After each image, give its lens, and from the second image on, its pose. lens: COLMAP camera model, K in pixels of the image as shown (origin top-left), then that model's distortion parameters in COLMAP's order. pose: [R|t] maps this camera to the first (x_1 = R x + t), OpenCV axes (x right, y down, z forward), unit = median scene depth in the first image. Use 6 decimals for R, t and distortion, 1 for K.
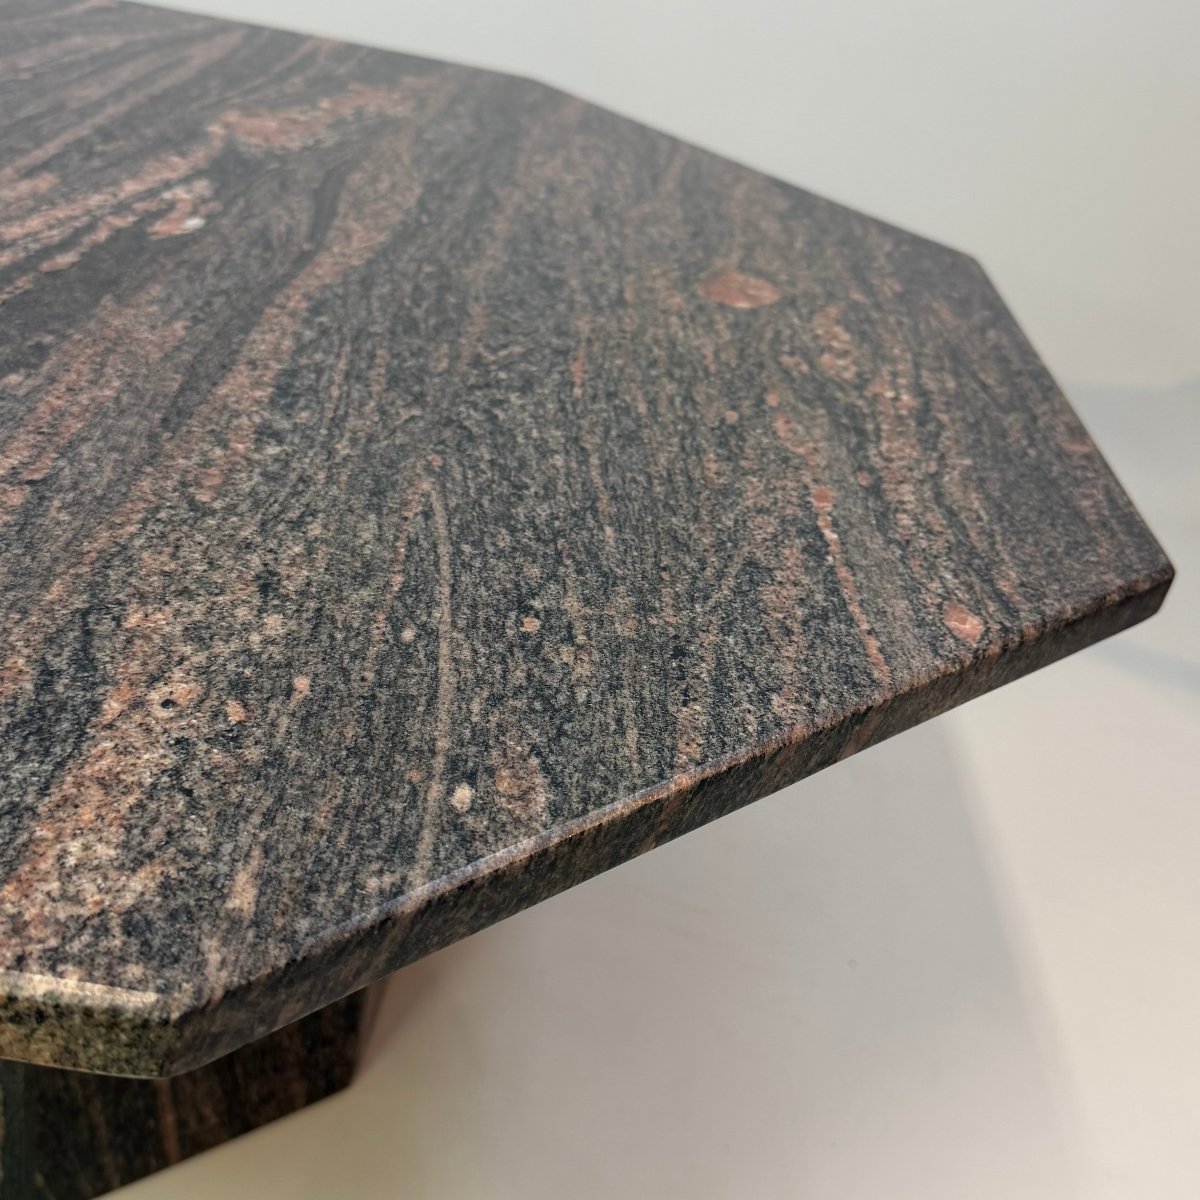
lens RADIAL K [[1538.3, 0, 593.8], [0, 1538.3, 607.7], [0, 0, 1]] dist [0.077054, 0.000000]
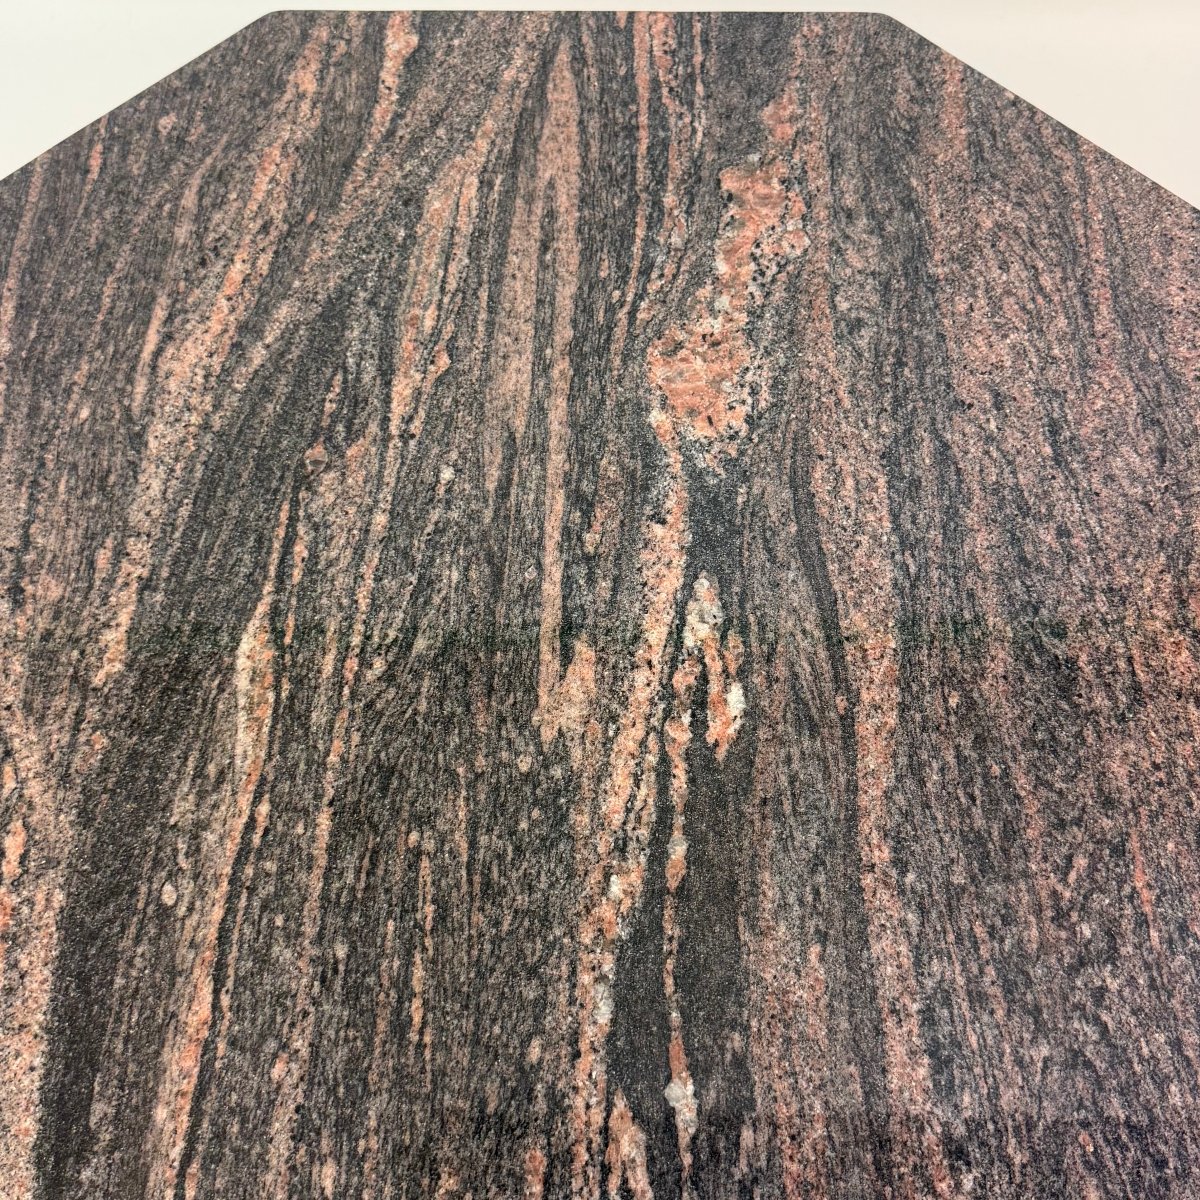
lens RADIAL K [[1538.3, 0, 611.5], [0, 1538.3, 592.6], [0, 0, 1]] dist [0.077054, 0.000000]
pose [[0.986835, -0.122117, -0.106039, -0.261590], [0.159846, 0.836238, 0.524553, -1.053899], [0.024617, -0.534597, 0.844749, 0.156386]]
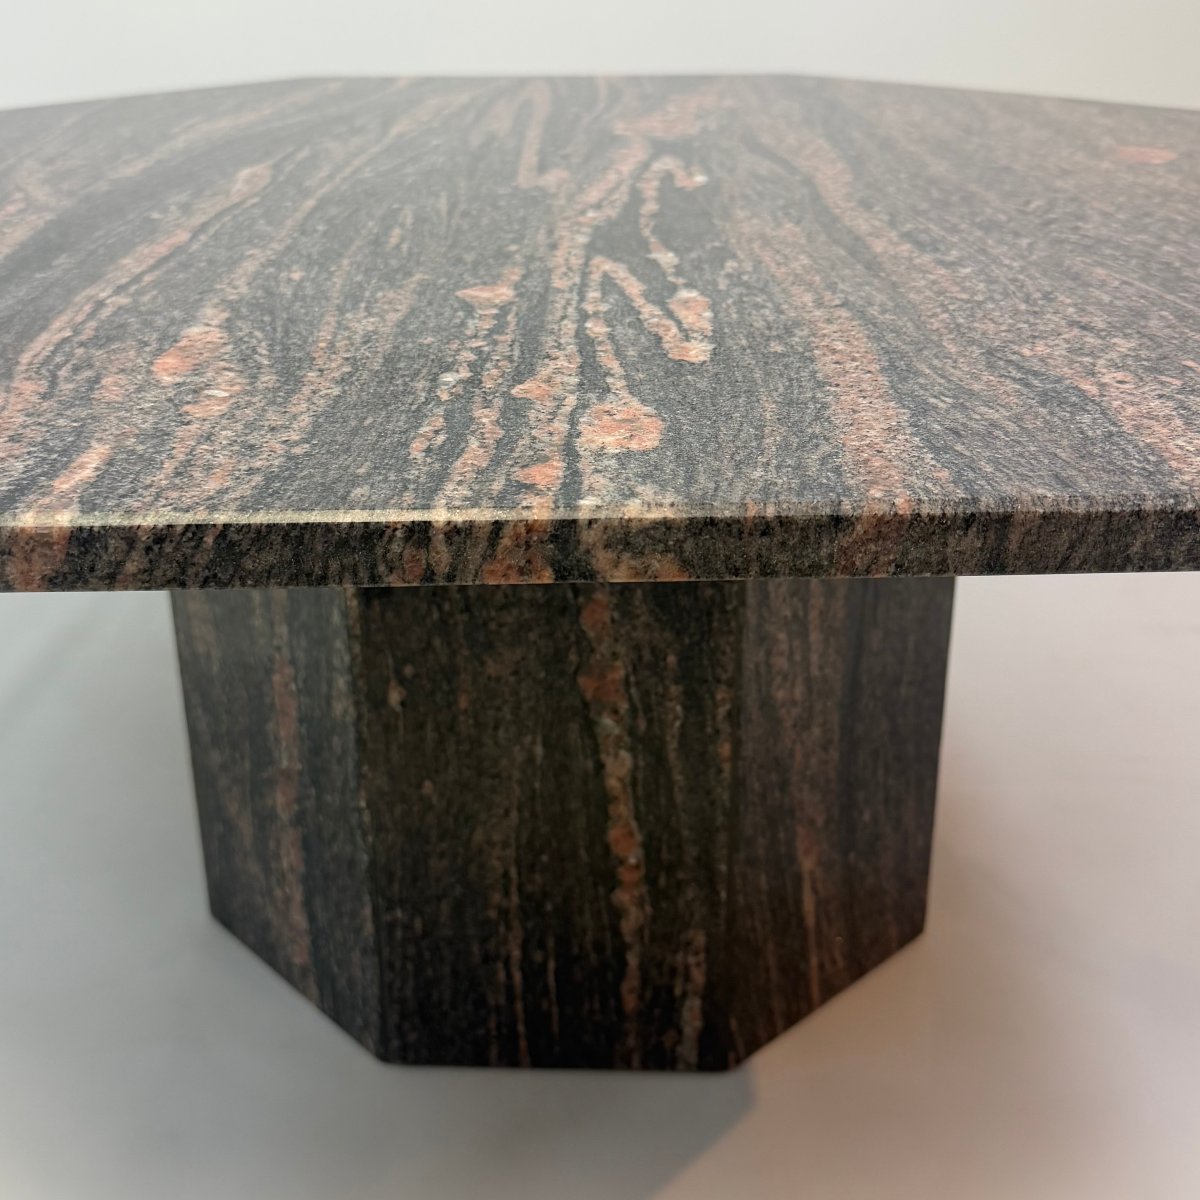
lens RADIAL K [[1538.3, 0, 608.0], [0, 1538.3, 594.9], [0, 0, 1]] dist [0.077054, 0.000000]
pose [[0.980902, -0.194488, 0.002528, -0.462515], [0.194127, 0.978108, -0.074957, 0.156919], [0.012105, 0.074016, 0.997184, -0.160876]]
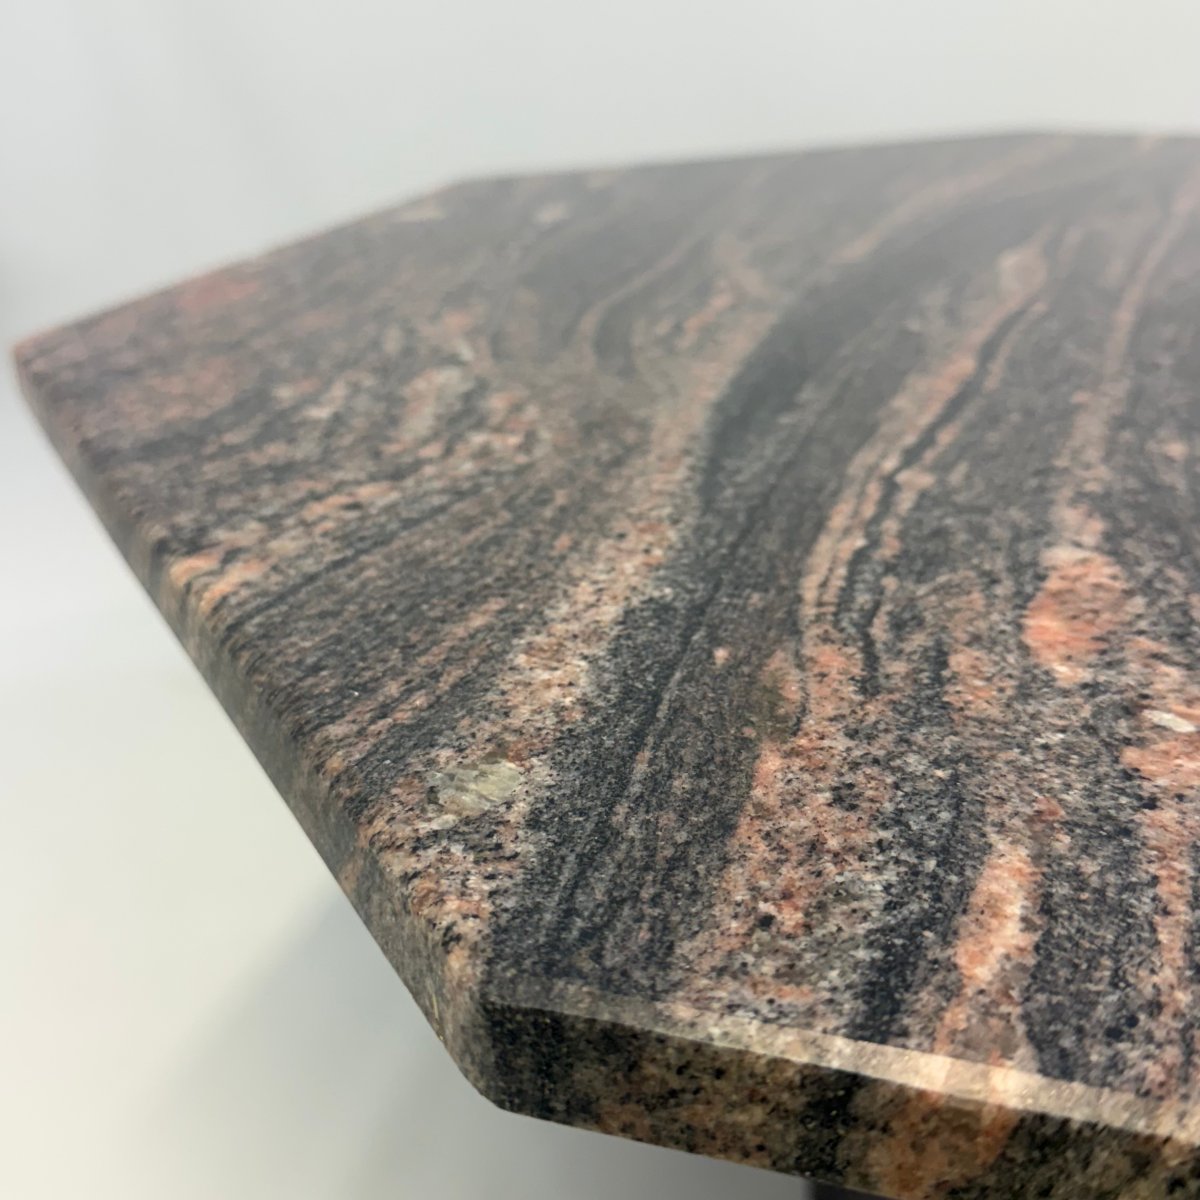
lens RADIAL K [[1538.3, 0, 599.0], [0, 1538.3, 647.6], [0, 0, 1]] dist [0.077054, 0.000000]
pose [[0.945622, -0.062070, -0.319291, -0.648601], [0.029131, 0.993840, -0.106928, -0.021377], [0.323961, 0.091812, 0.941605, 0.152292]]
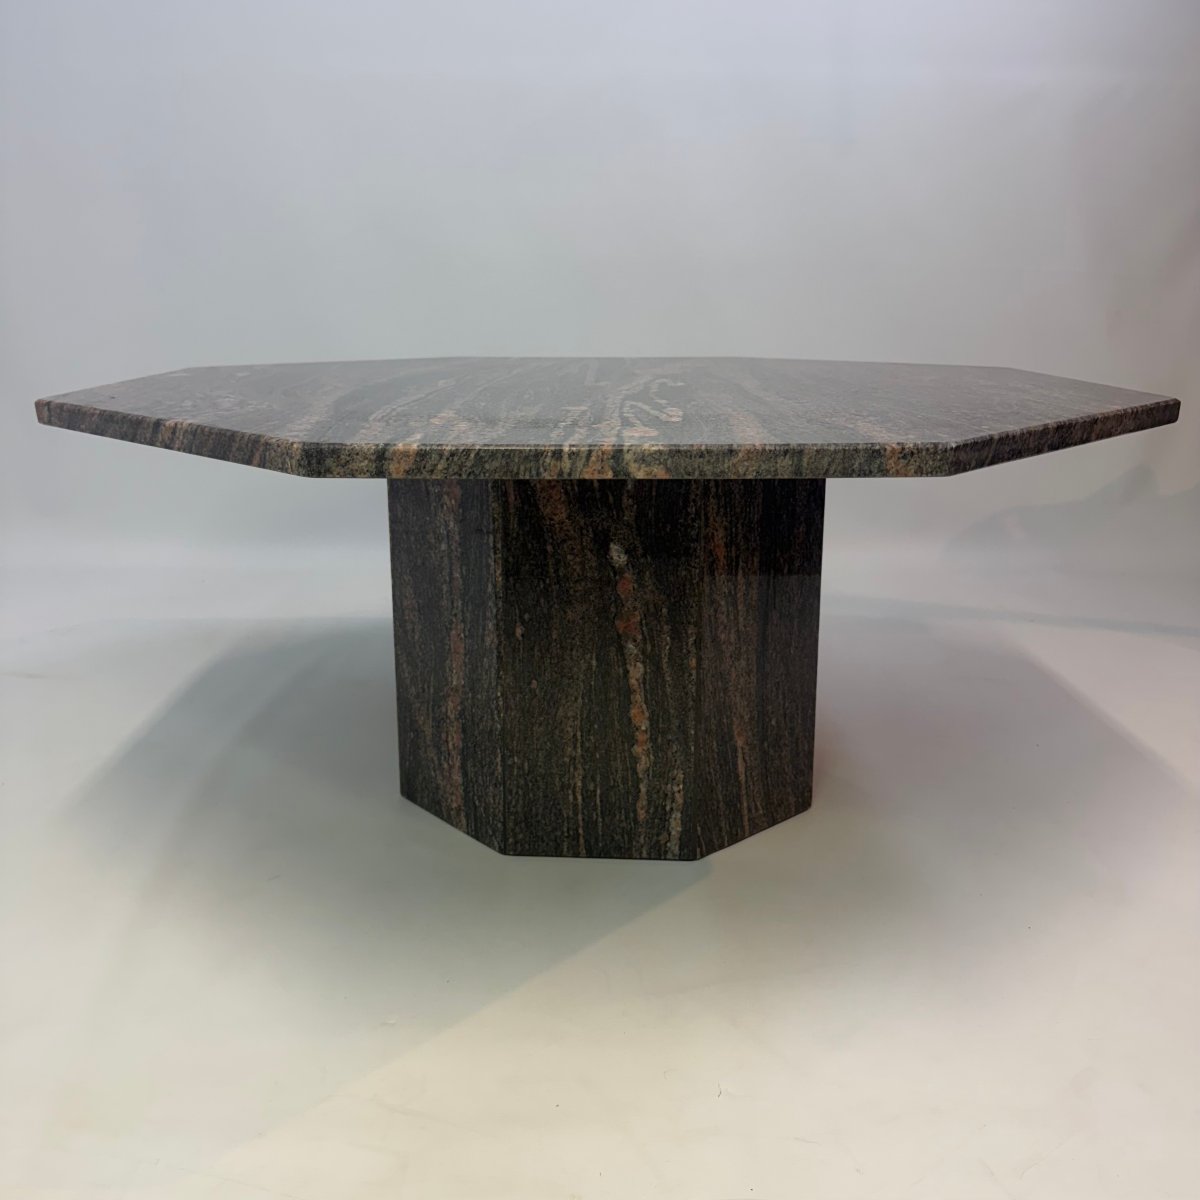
lens RADIAL K [[1146.9, 0, 601.5], [0, 1146.9, 604.2], [0, 0, 1]] dist [0.081880, 0.000000]
pose [[0.982993, -0.183062, 0.014601, -0.535161], [0.181247, 0.954290, -0.237656, 0.500992], [0.029572, 0.236261, 0.971240, -0.618875]]
